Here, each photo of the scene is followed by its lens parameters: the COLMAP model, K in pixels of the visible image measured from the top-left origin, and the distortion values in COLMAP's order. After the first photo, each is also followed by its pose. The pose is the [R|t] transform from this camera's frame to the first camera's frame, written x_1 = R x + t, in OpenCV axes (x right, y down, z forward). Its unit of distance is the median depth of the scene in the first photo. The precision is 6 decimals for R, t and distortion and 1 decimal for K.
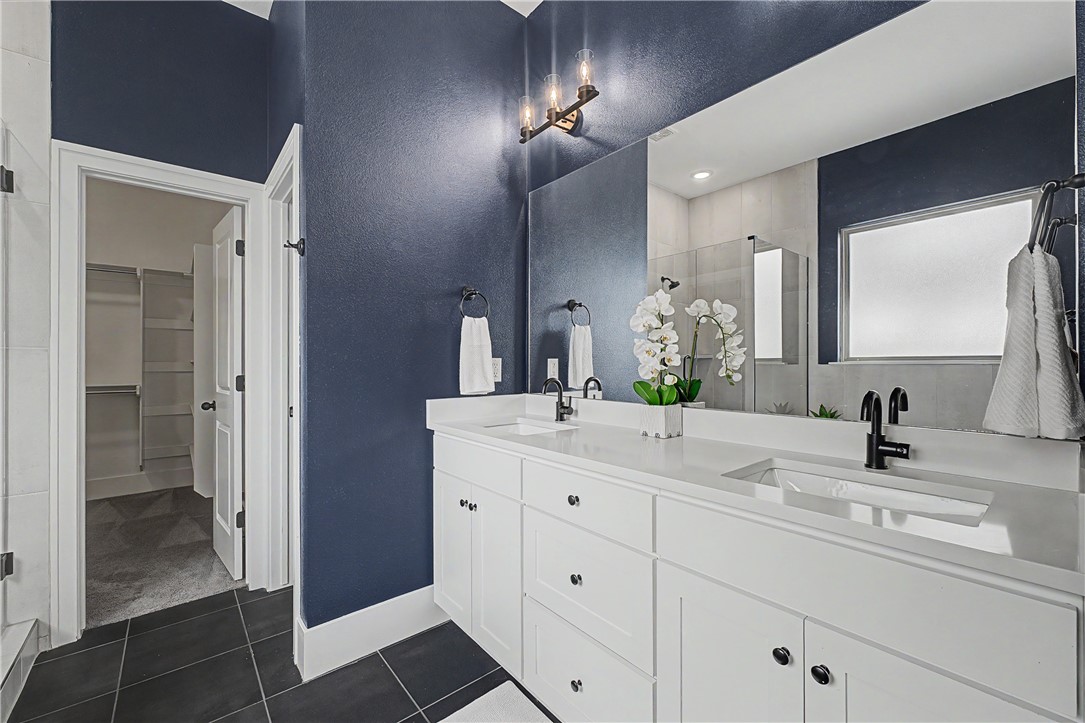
lens RADIAL K [[441.3, 0, 546.0], [0, 441.3, 361.9], [0, 0, 1]] dist [0.001297, -0.000483]
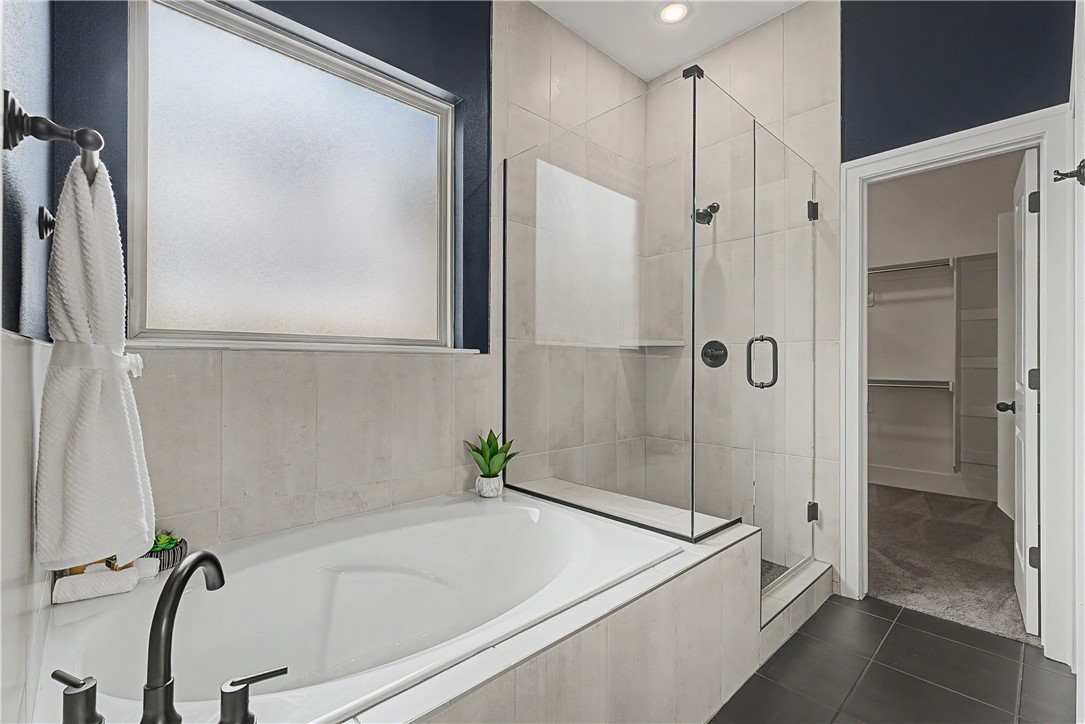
lens RADIAL K [[480.9, 0, 546.5], [0, 480.9, 363.0], [0, 0, 1]] dist [-0.002582, 0.001039]
pose [[0.062124, 0.000940, -0.998068, 0.099200], [-0.001511, 0.999998, 0.000848, 0.024655], [0.998067, 0.001455, 0.062126, 0.117399]]
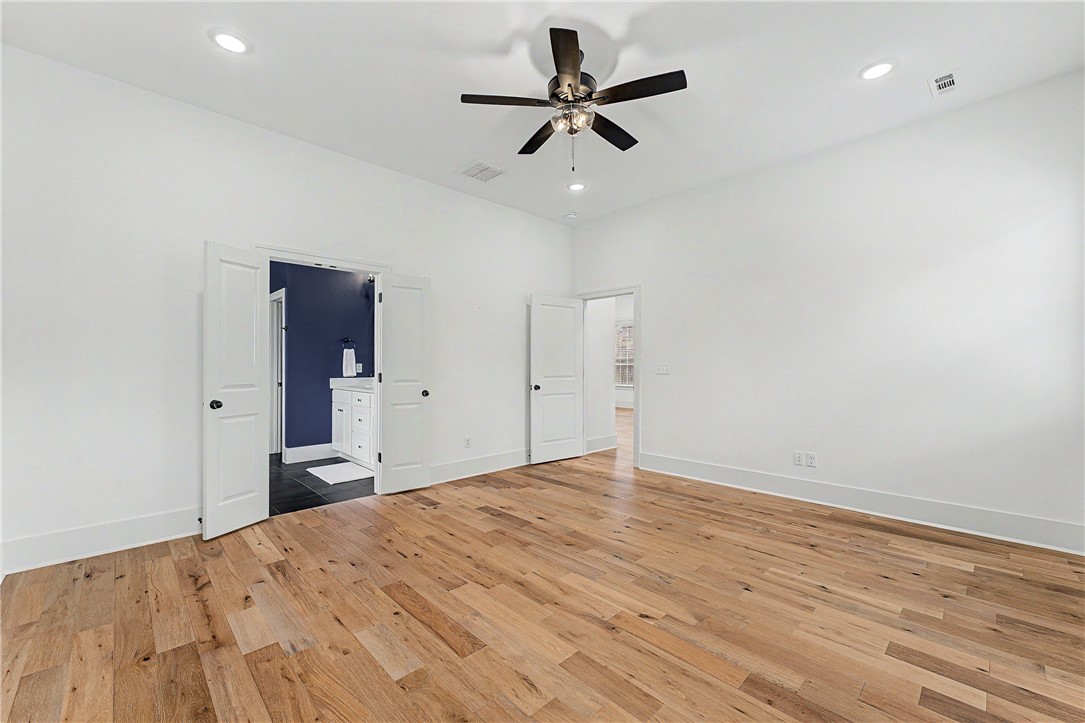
lens RADIAL K [[441.3, 0, 546.9], [0, 441.3, 363.2], [0, 0, 1]] dist [0.001297, -0.000483]
pose [[0.995806, 0.002998, 0.091443, 0.831891], [-0.002909, 0.999995, -0.001108, -0.011505], [-0.091446, 0.000838, 0.995810, -1.891878]]
